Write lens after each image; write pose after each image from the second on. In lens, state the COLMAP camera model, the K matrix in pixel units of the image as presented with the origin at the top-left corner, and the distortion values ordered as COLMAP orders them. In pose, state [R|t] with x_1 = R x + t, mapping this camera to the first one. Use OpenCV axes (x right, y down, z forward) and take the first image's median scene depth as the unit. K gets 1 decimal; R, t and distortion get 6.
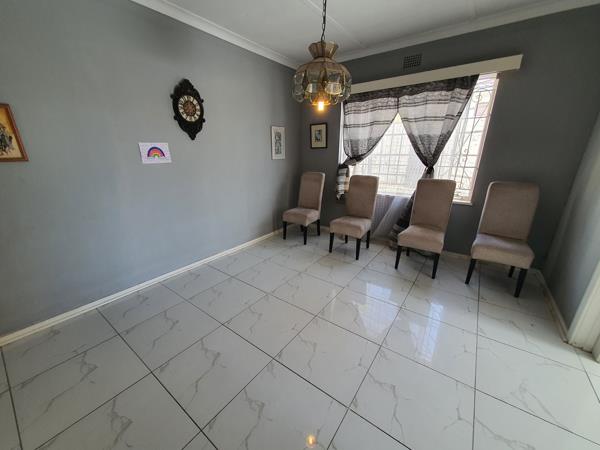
lens RADIAL K [[229.4, 0, 300.0], [0, 229.4, 225.0], [0, 0, 1]] dist [0.000192, 0.000007]
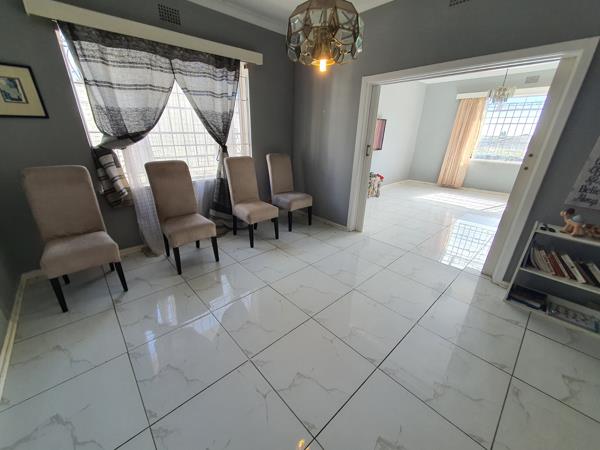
lens RADIAL K [[231.7, 0, 286.1], [0, 231.7, 226.0], [0, 0, 1]] dist [0.002749, 0.000349]
pose [[0.249177, -0.356697, 0.900377, -0.404332], [0.280050, 0.916521, 0.285590, -0.138211], [-0.927083, 0.180988, 0.328269, 0.459949]]
